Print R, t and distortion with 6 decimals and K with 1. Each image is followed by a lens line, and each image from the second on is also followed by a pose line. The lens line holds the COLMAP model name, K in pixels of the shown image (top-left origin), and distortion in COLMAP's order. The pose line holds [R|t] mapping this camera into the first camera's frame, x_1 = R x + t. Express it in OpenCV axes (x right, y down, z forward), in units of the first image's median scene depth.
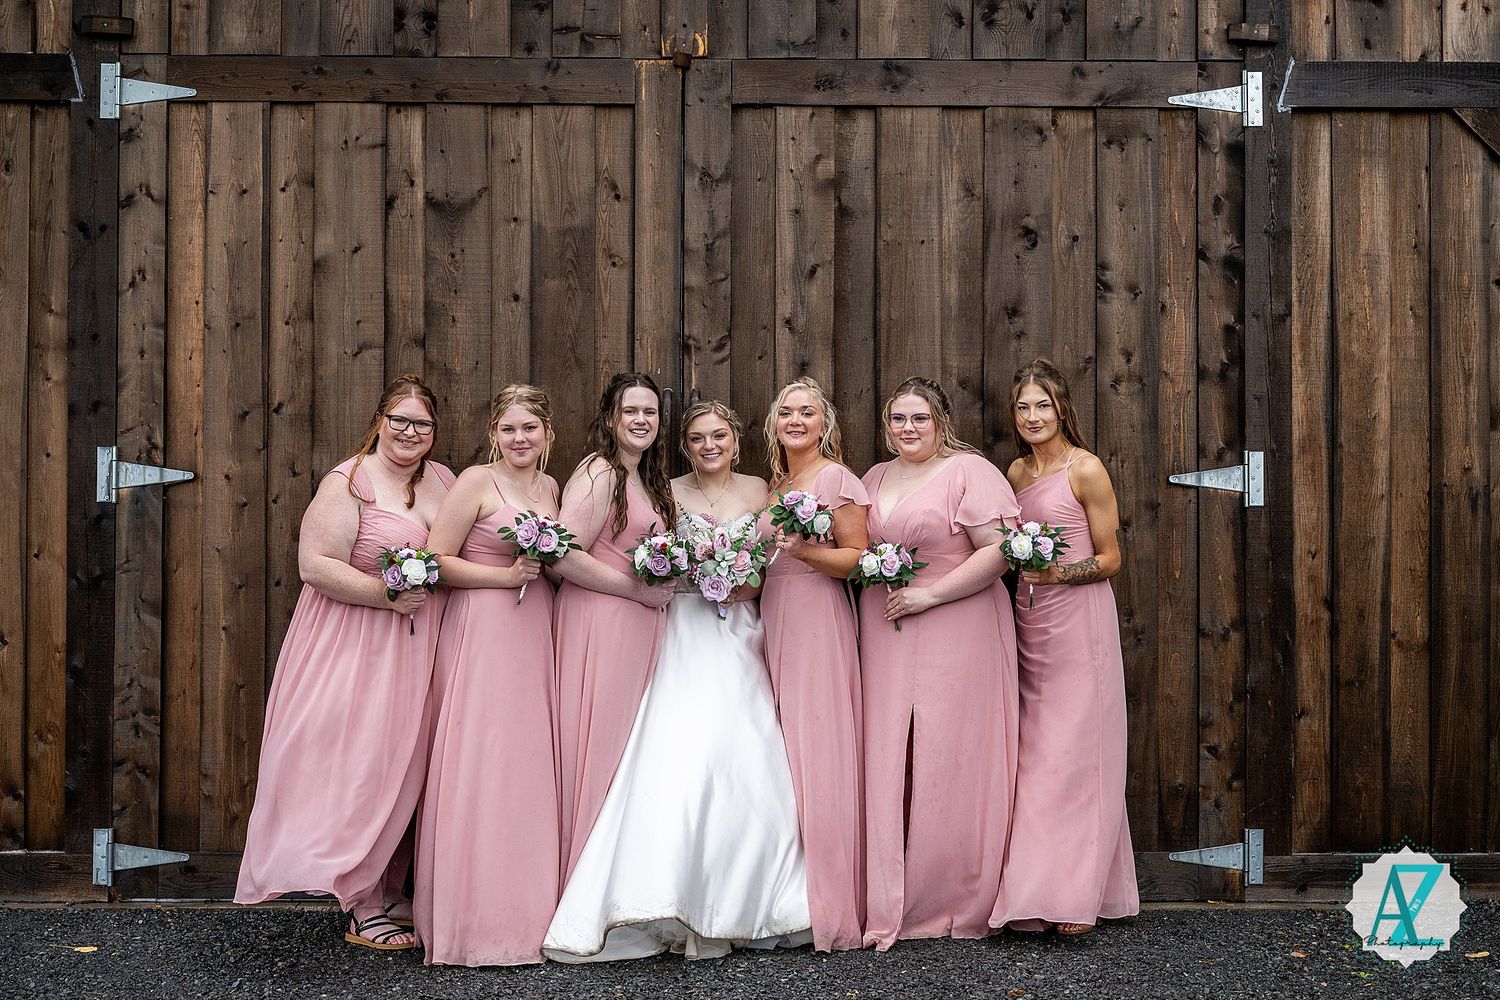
lens RADIAL K [[1918.1, 0, 803.2], [0, 1918.1, 534.7], [0, 0, 1]] dist [0.002724, -0.002040]
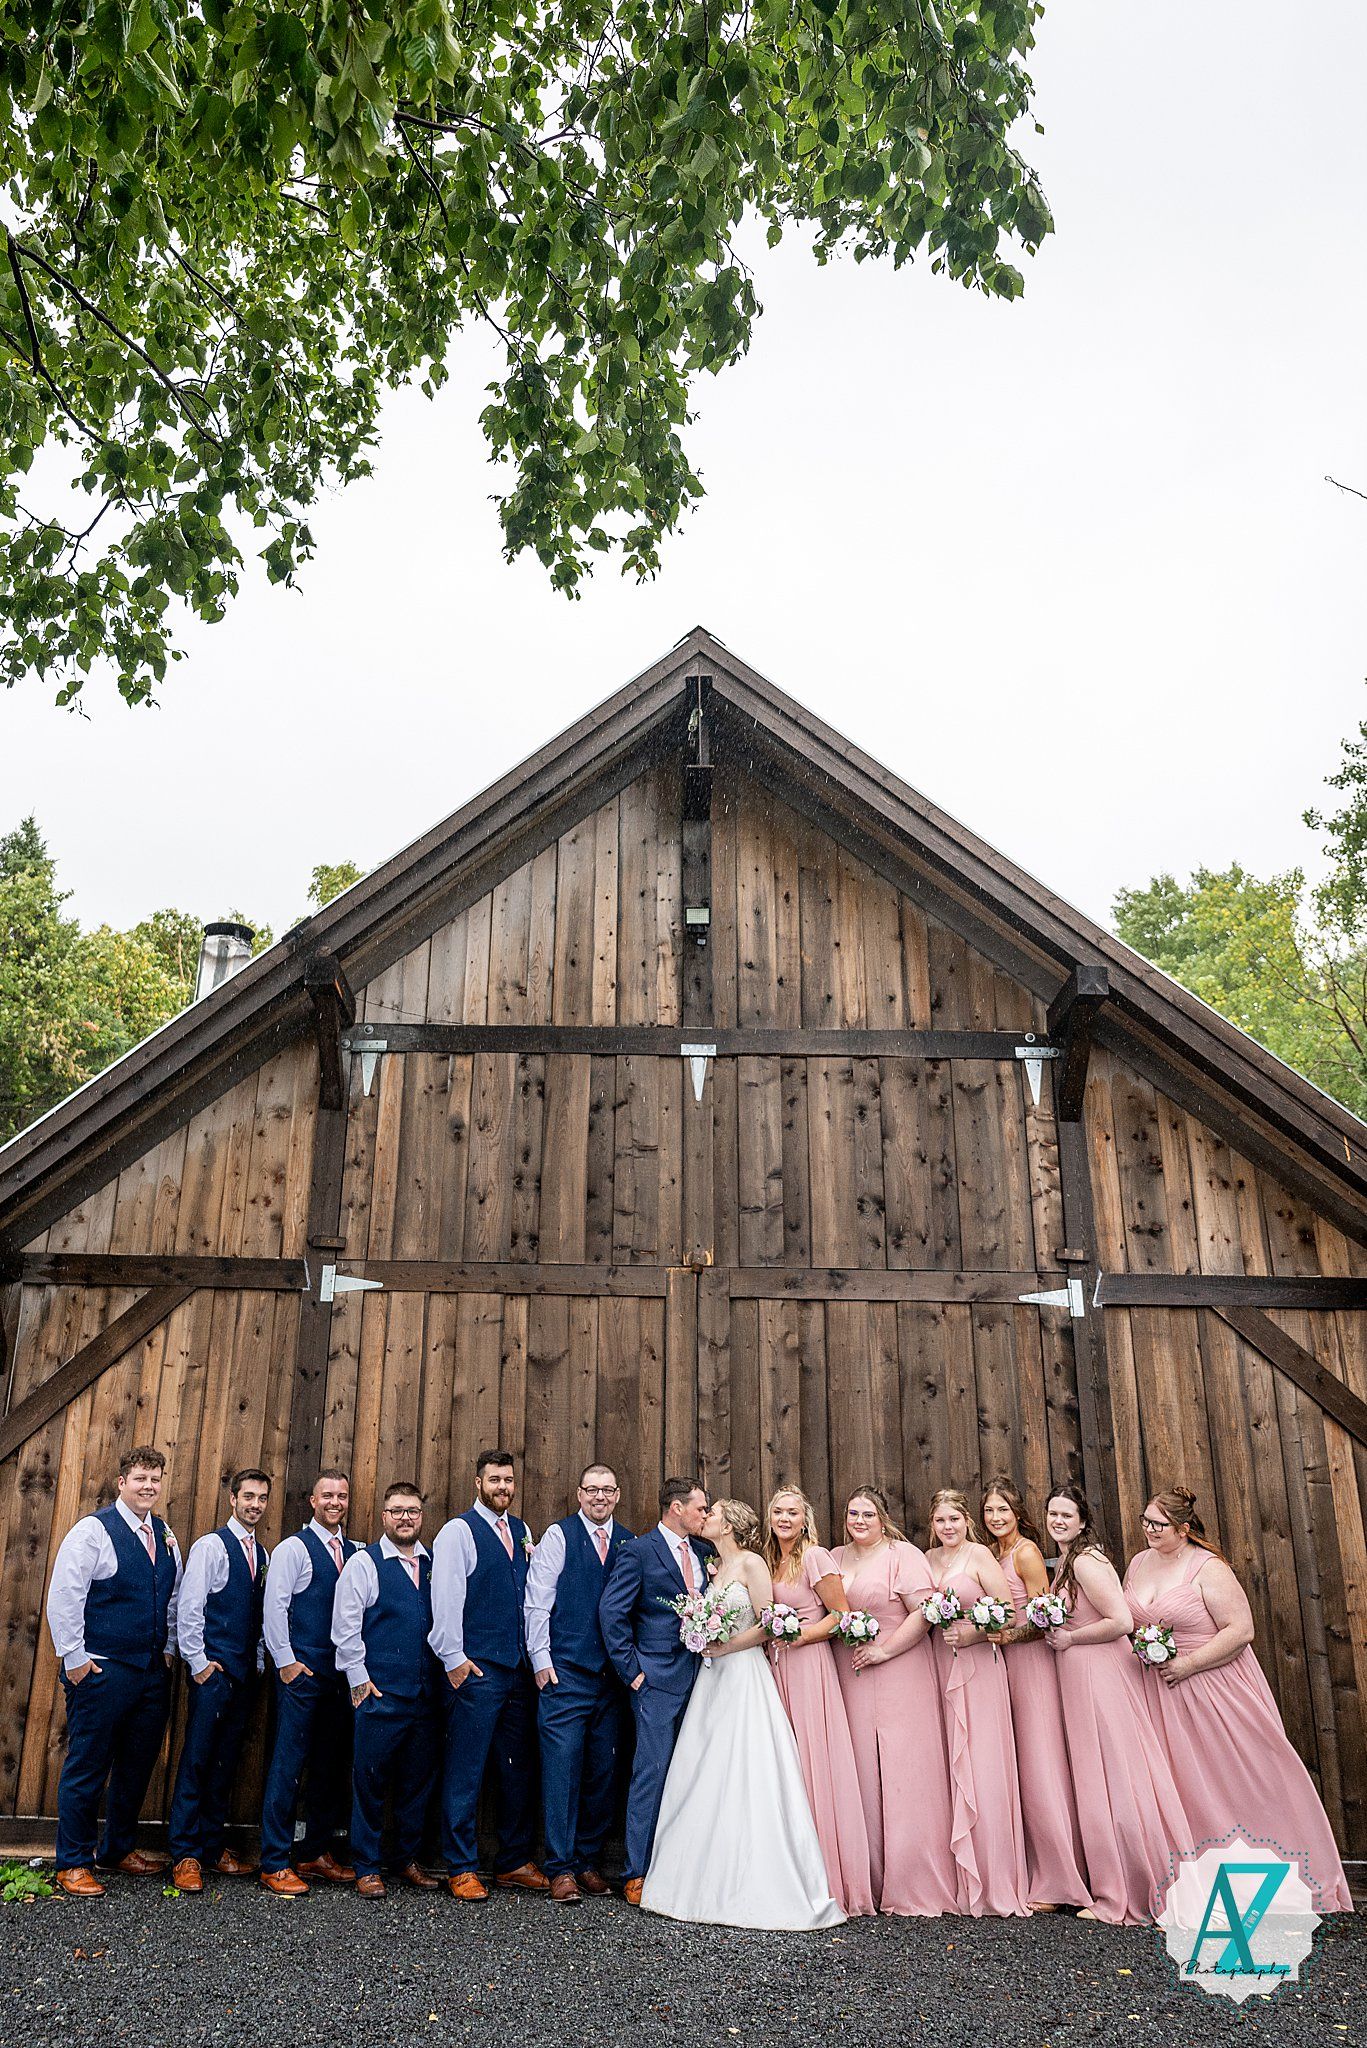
lens RADIAL K [[1666.1, 0, 571.6], [0, 1666.1, 990.6], [0, 0, 1]] dist [-0.009687, 0.007812]
pose [[0.998296, 0.002845, -0.058284, -0.086162], [-0.022513, 0.940258, -0.339718, -0.000917], [0.053835, 0.340451, 0.938720, -0.332912]]
